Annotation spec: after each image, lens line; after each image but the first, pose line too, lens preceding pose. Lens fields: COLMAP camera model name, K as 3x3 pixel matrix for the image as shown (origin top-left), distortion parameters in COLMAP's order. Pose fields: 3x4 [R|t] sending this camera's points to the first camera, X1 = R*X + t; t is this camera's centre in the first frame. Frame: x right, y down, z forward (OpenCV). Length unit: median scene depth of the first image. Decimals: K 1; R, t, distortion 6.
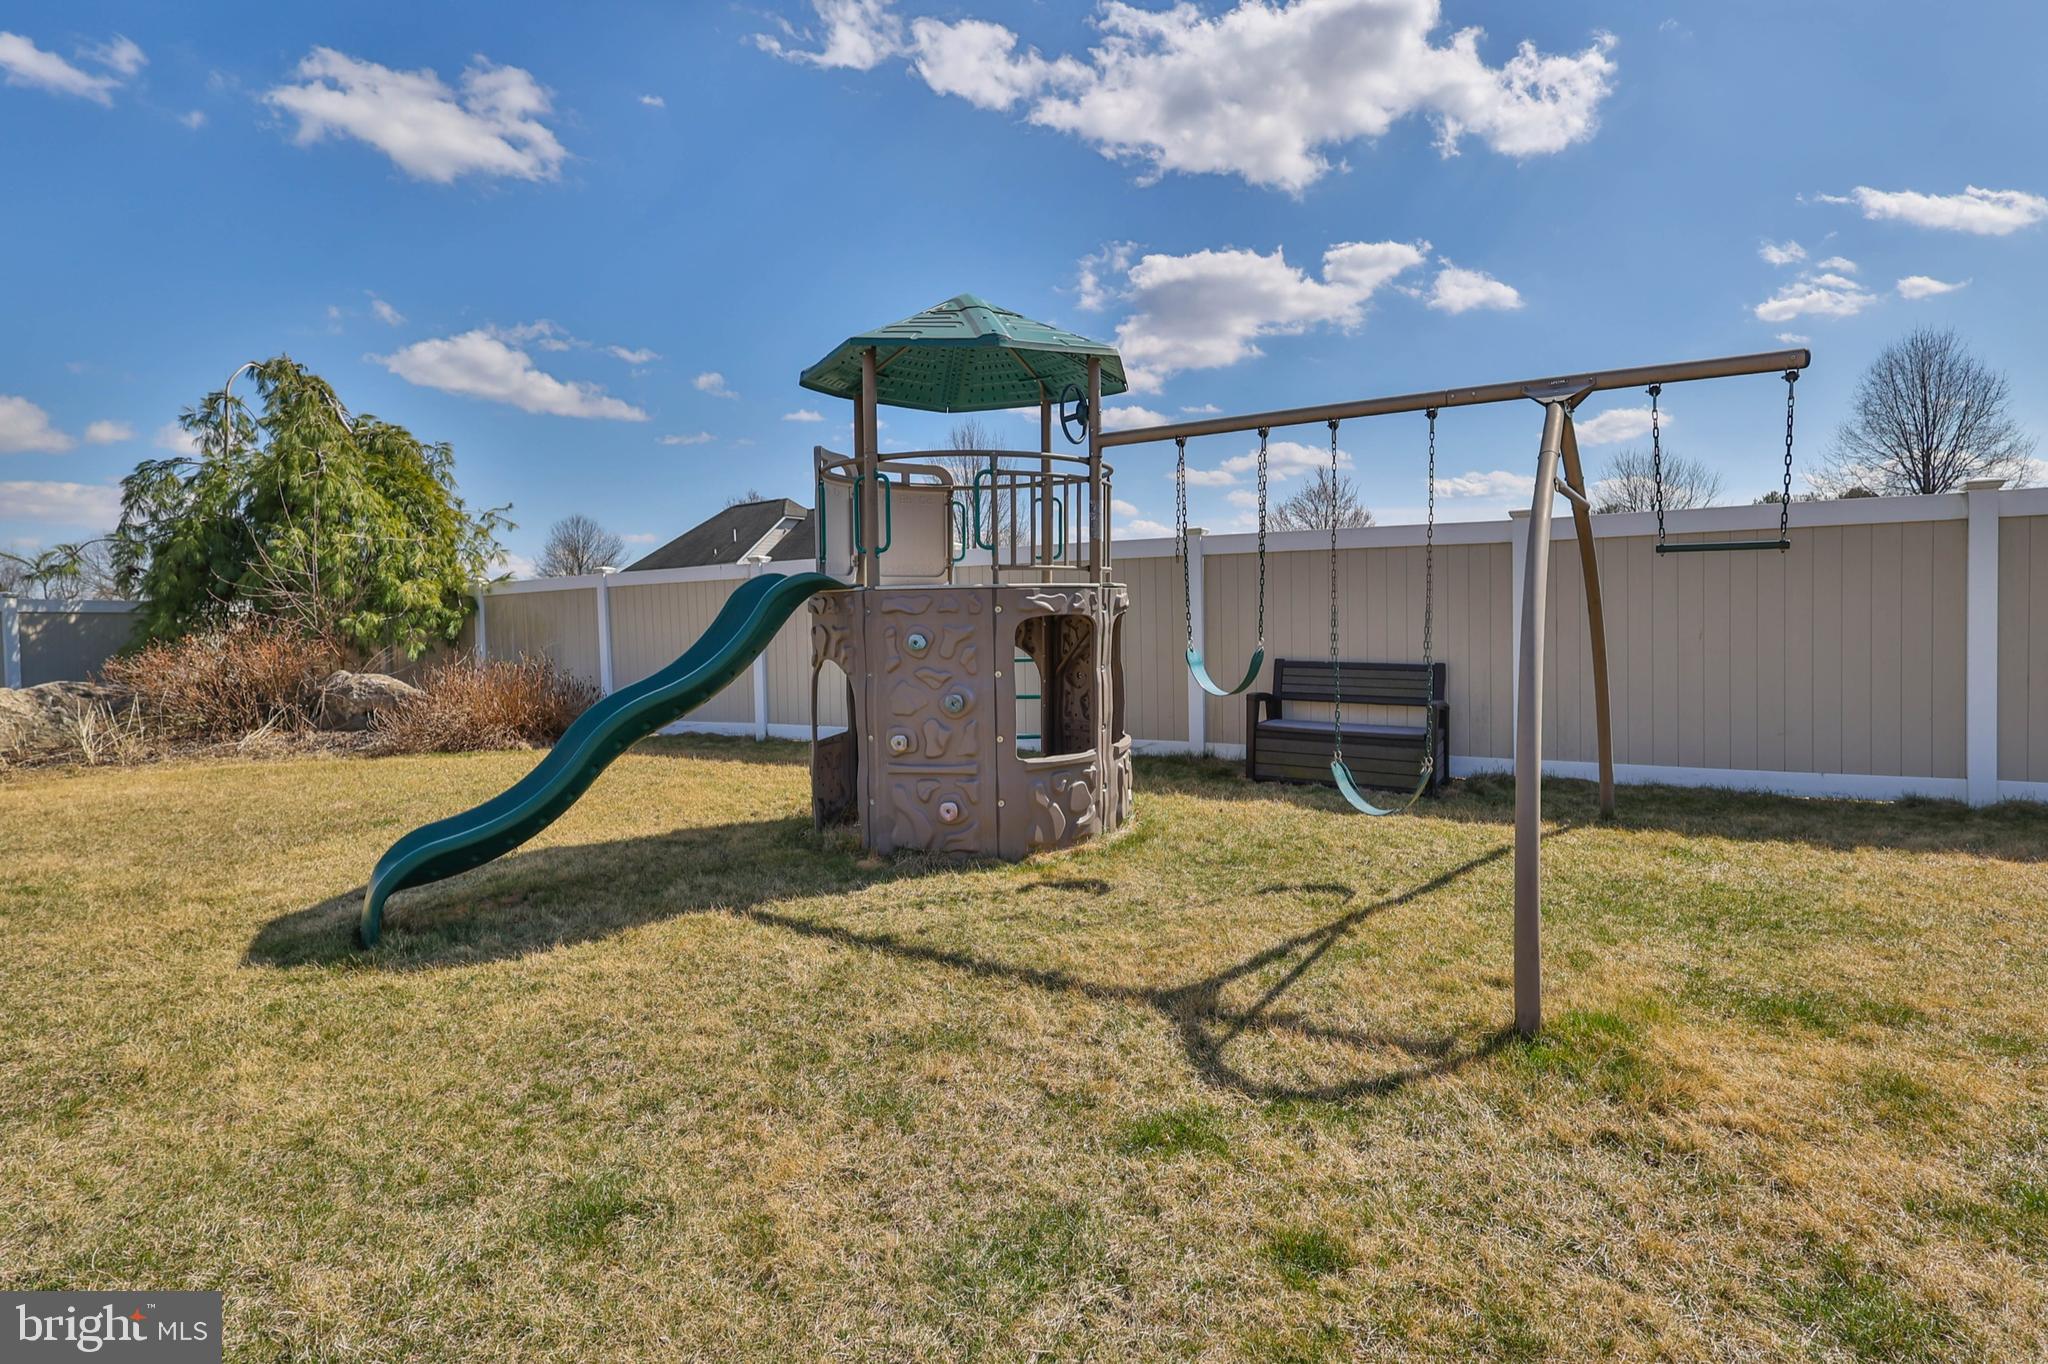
lens RADIAL K [[941.4, 0, 1033.6], [0, 941.4, 662.2], [0, 0, 1]] dist [0.001164, 0.000712]
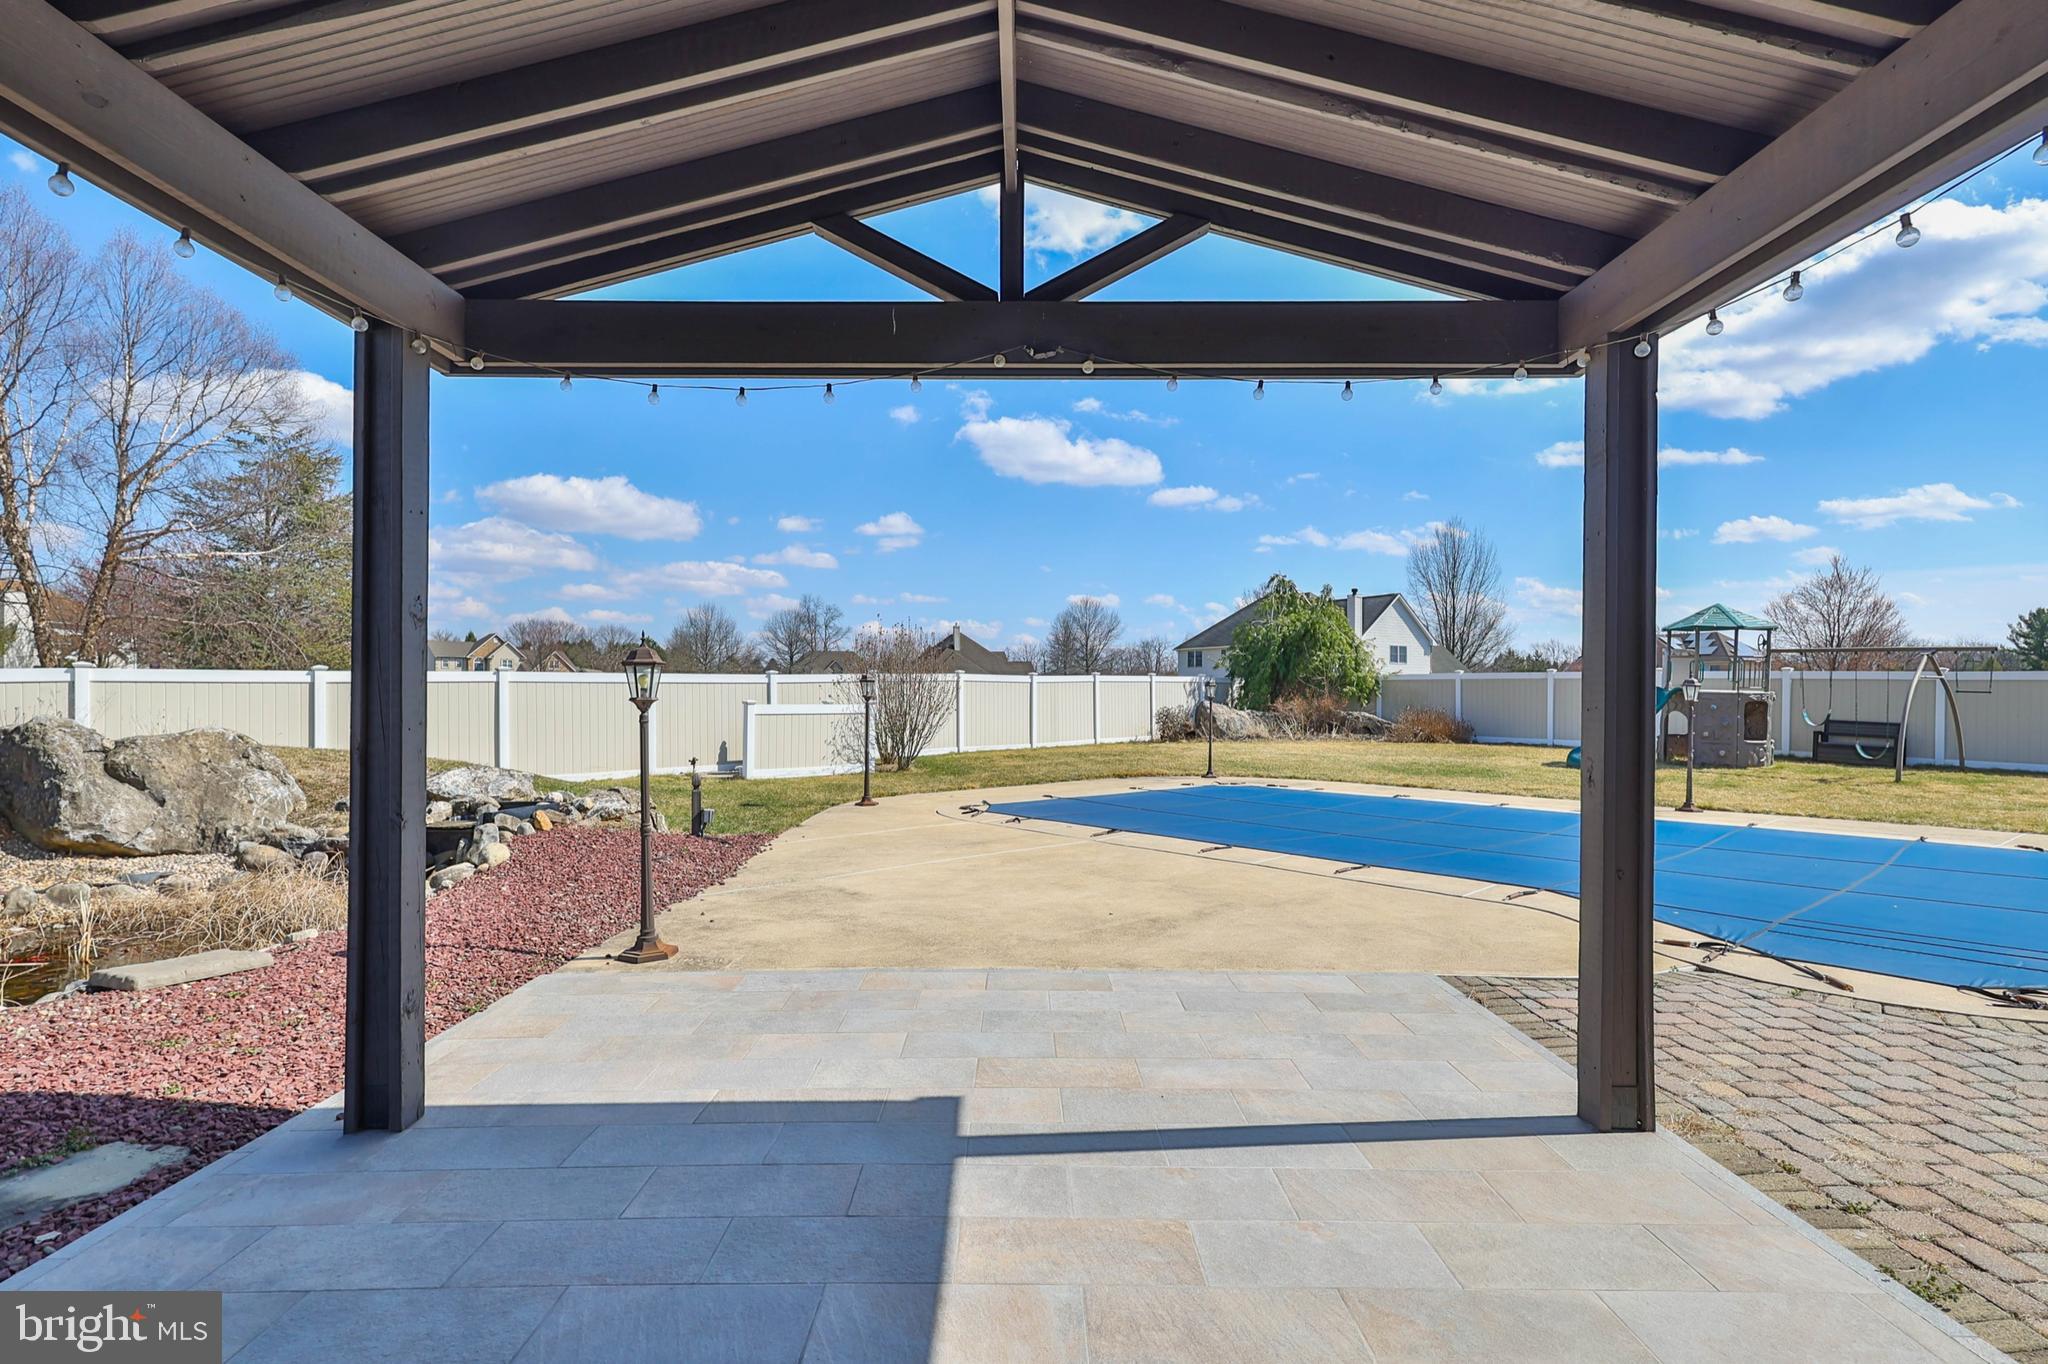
lens RADIAL K [[1006.8, 0, 1024.2], [0, 1006.8, 693.2], [0, 0, 1]] dist [0.003409, 0.000677]
pose [[0.930407, 0.035196, -0.364833, -0.554532], [-0.047163, 0.998600, -0.023940, 0.067412], [0.363480, 0.039480, 0.930765, -1.701197]]
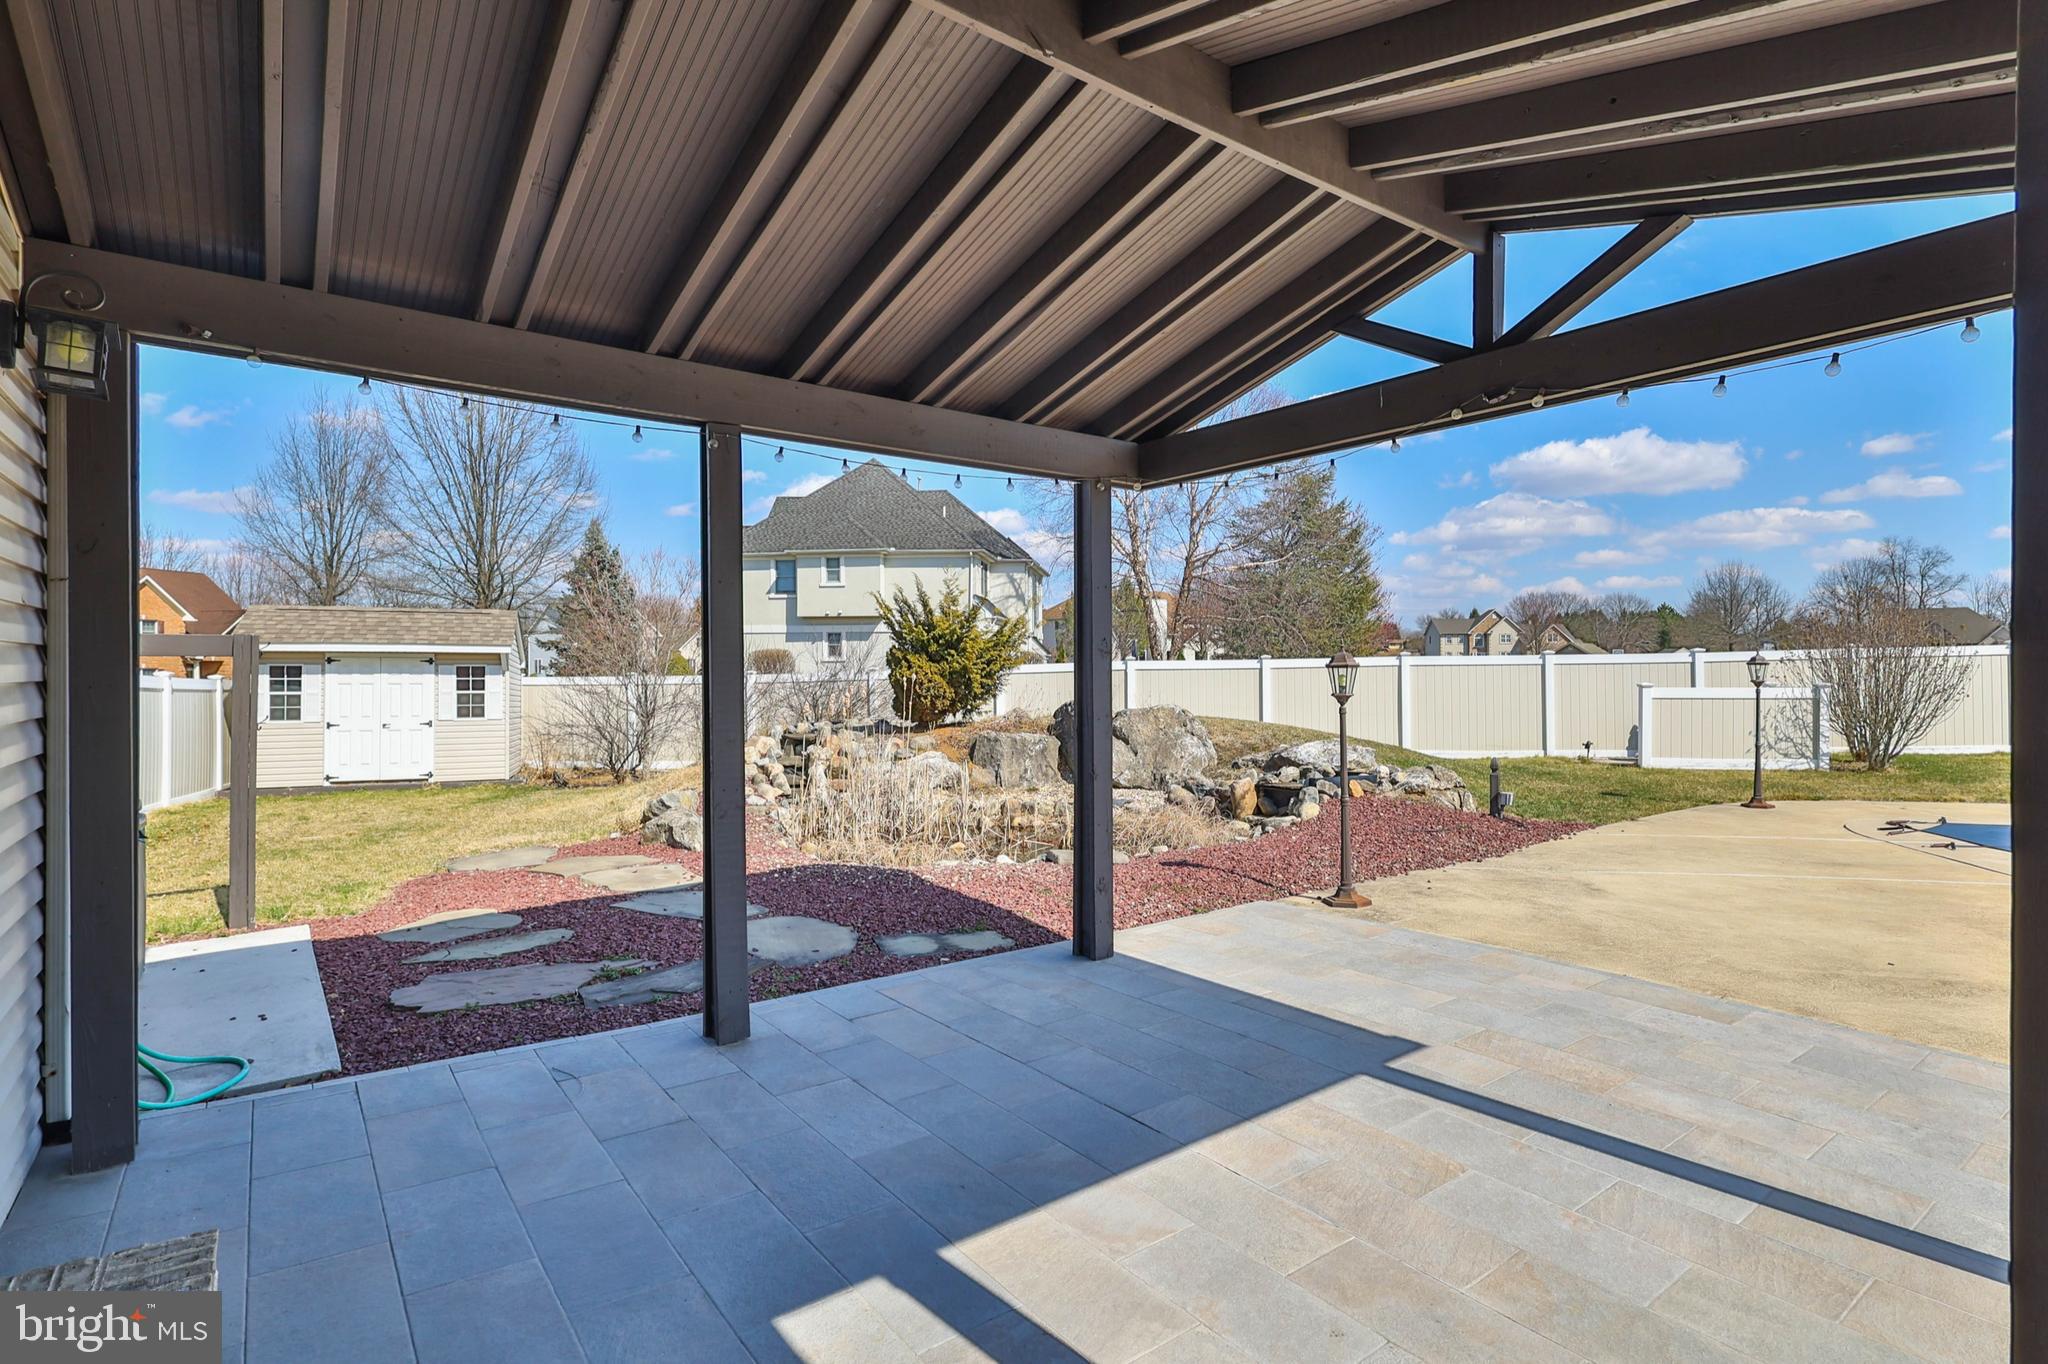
lens RADIAL K [[1012.7, 0, 1026.1], [0, 1012.7, 669.1], [0, 0, 1]] dist [0.001345, 0.000803]
pose [[0.265374, 0.032422, -0.963600, -0.358730], [-0.039645, 0.998956, 0.022694, 0.044433], [0.963330, 0.032179, 0.266382, -1.654300]]
